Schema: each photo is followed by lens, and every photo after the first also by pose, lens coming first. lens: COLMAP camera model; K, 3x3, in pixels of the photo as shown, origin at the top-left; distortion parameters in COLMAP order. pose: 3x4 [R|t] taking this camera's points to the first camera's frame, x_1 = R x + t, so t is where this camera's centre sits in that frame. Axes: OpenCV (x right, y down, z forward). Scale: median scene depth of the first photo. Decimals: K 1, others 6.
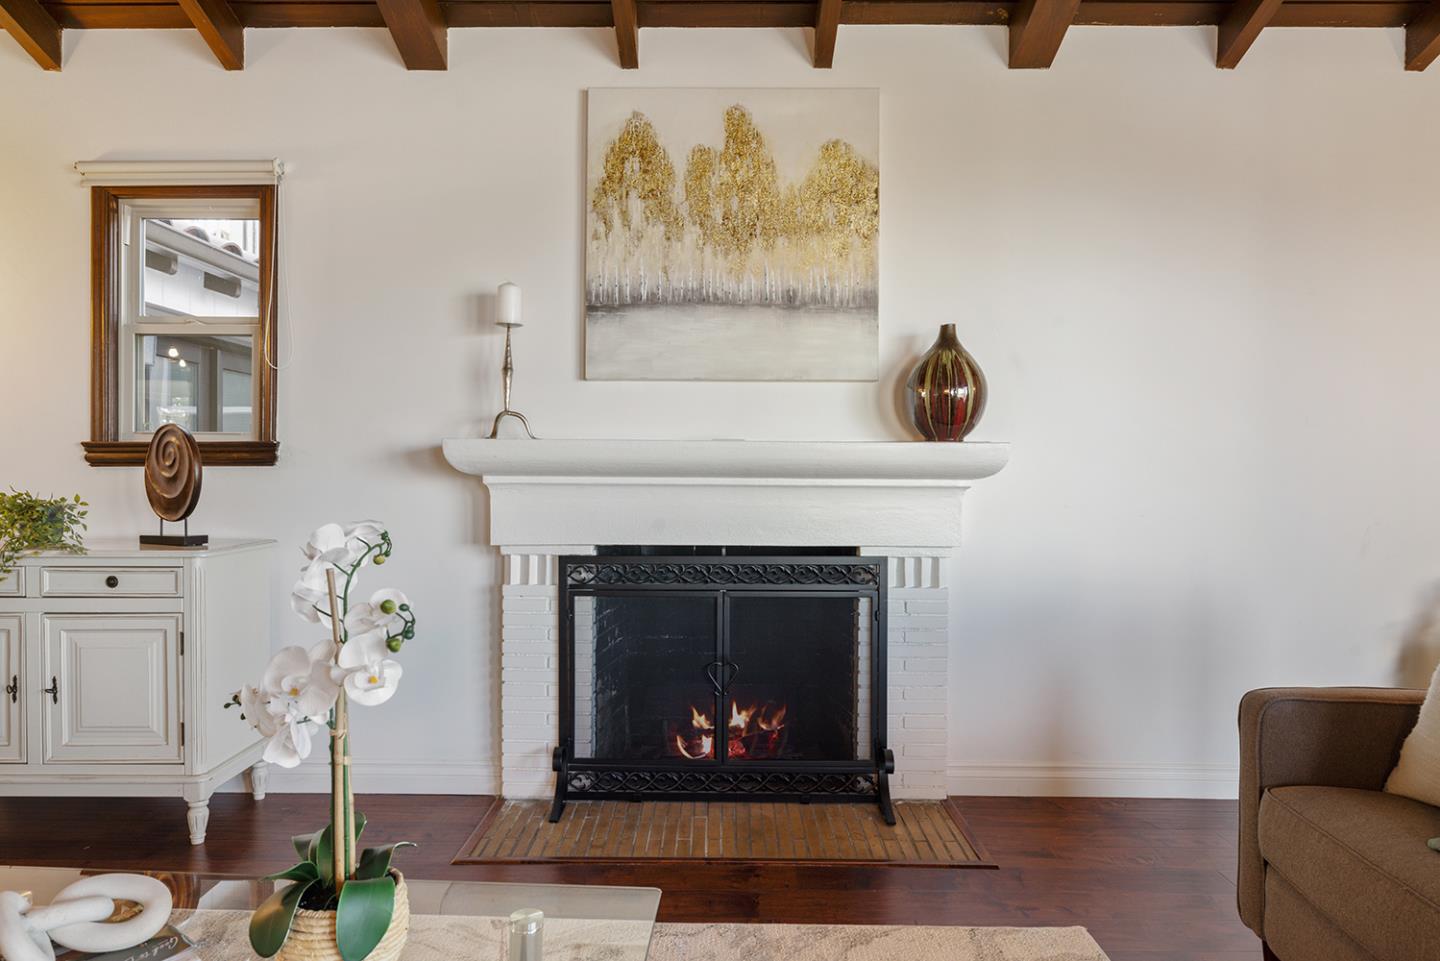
lens RADIAL K [[889.9, 0, 714.7], [0, 889.9, 478.4], [0, 0, 1]] dist [-0.000952, 0.000482]
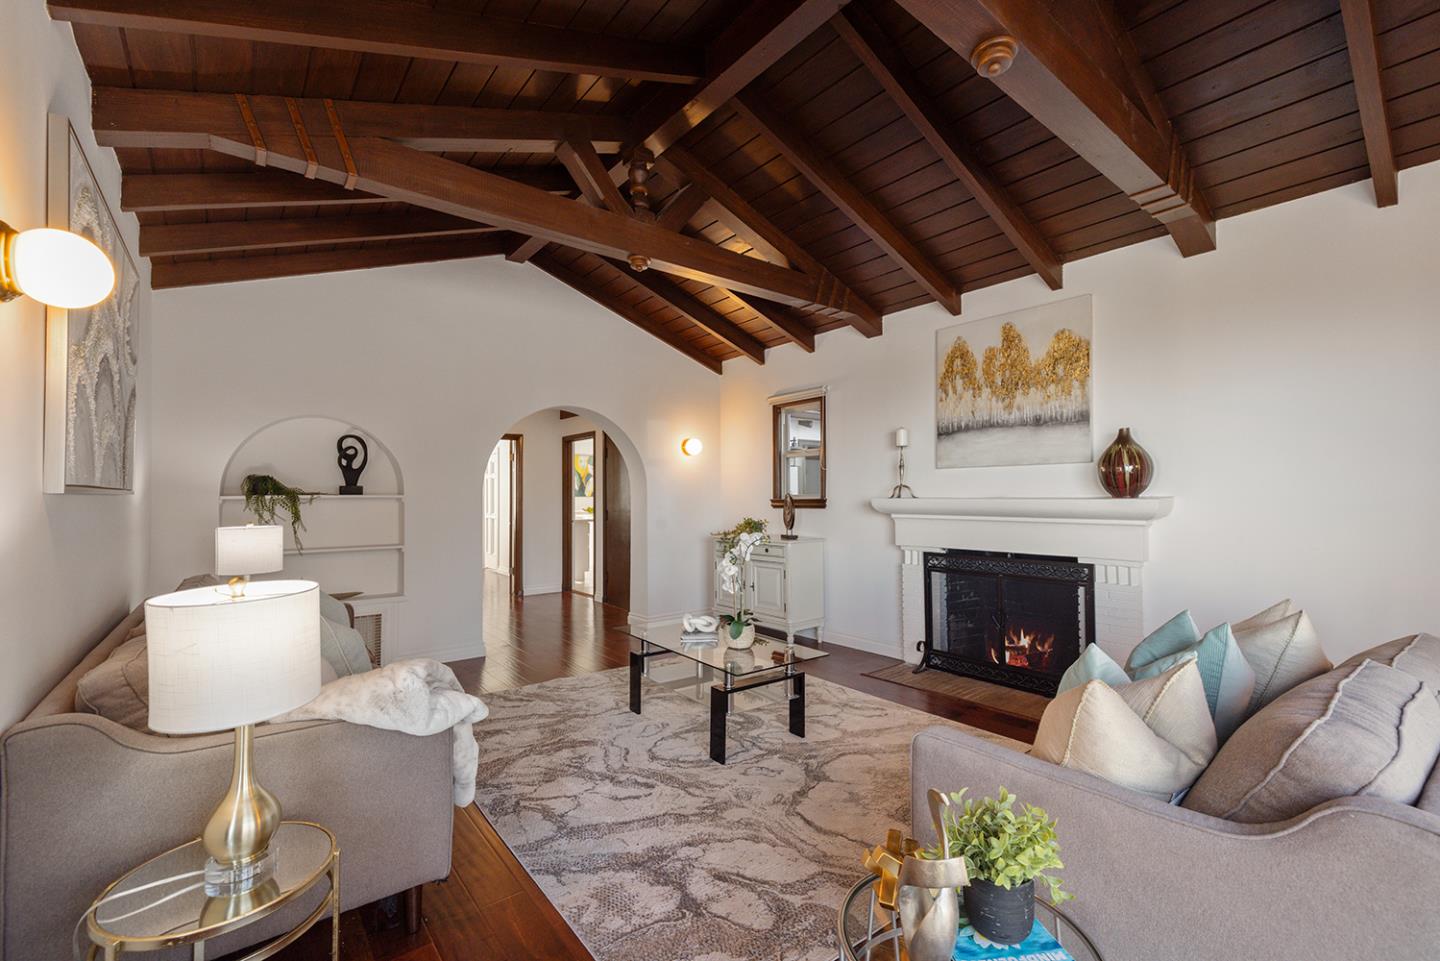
lens RADIAL K [[603.5, 0, 719.0], [0, 603.5, 488.6], [0, 0, 1]] dist [-0.003575, -0.000553]
pose [[0.638052, -0.018486, -0.769771, 0.622314], [-0.000161, 0.999709, -0.024142, -0.029954], [0.769993, 0.015528, 0.637863, -0.303667]]
